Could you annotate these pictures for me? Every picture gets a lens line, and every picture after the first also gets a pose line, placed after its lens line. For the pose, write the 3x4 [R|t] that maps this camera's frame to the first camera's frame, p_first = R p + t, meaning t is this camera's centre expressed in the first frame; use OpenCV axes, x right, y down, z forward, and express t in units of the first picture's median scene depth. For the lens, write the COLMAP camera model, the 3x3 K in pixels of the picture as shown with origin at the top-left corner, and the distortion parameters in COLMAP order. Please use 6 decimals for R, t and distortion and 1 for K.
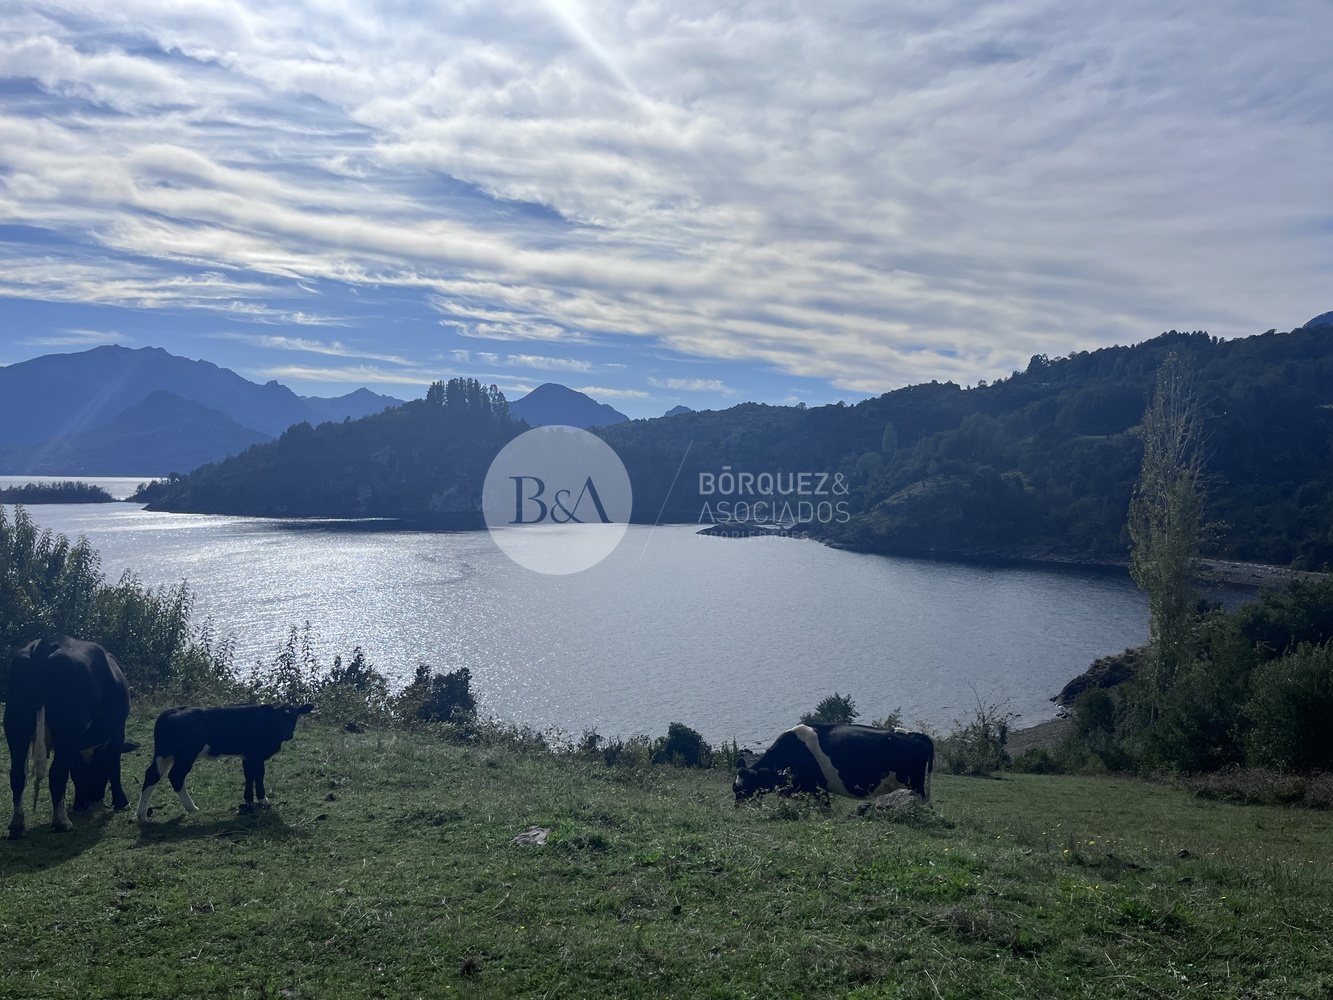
lens RADIAL K [[1053.4, 0, 666.5], [0, 1053.4, 500.0], [0, 0, 1]] dist [0.072508, -0.085342]
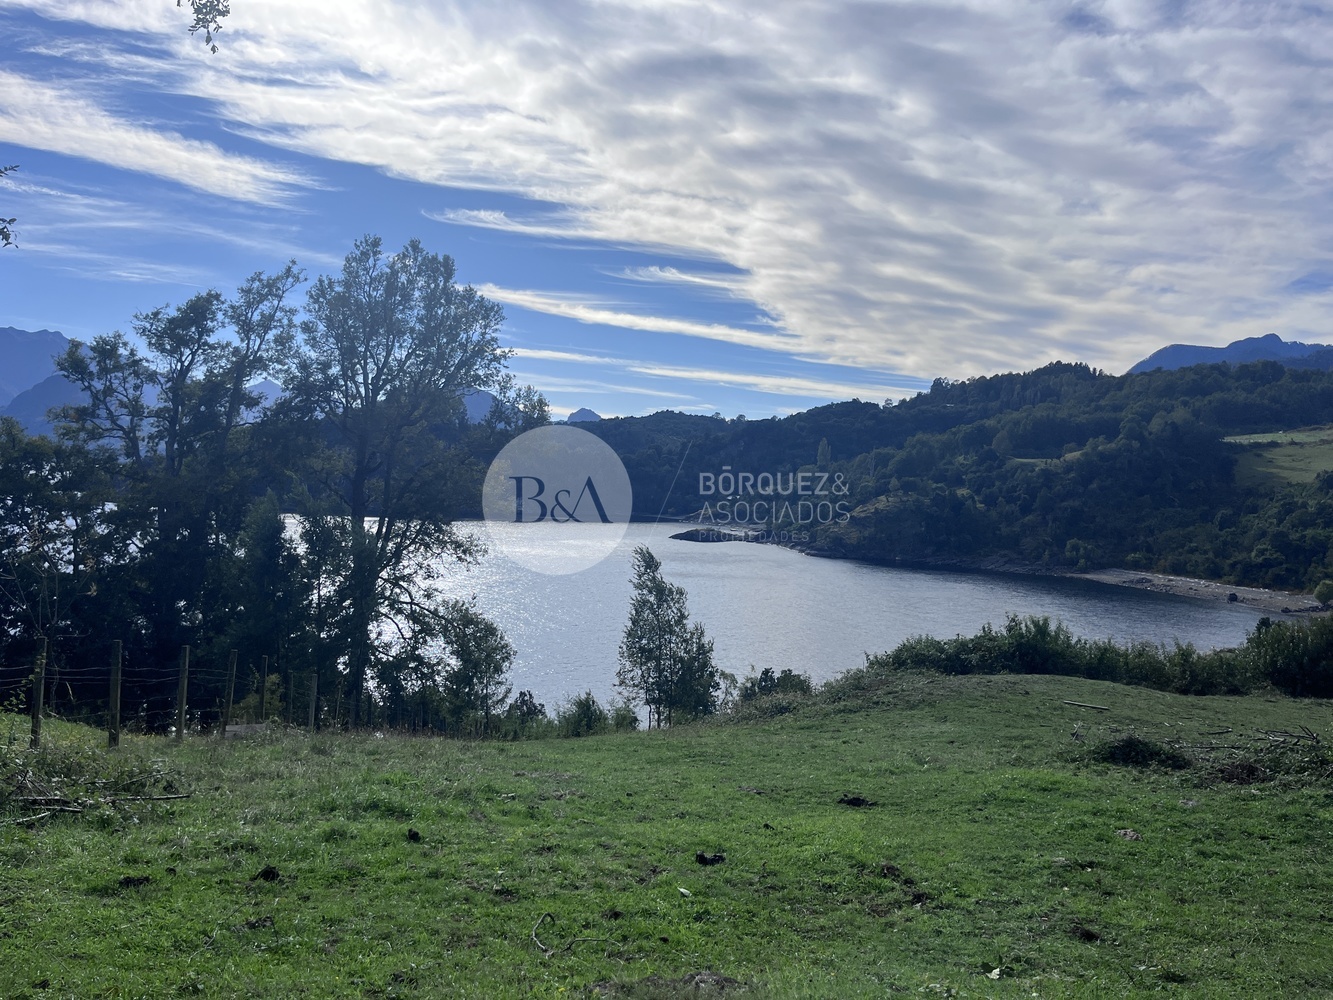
lens RADIAL K [[1005.3, 0, 660.7], [0, 1005.3, 500.9], [0, 0, 1]] dist [0.068063, -0.079997]
pose [[0.994834, 0.024738, 0.098453, -0.095527], [-0.024957, 0.999688, 0.000996, -0.008068], [-0.098398, -0.003448, 0.995141, -0.035449]]
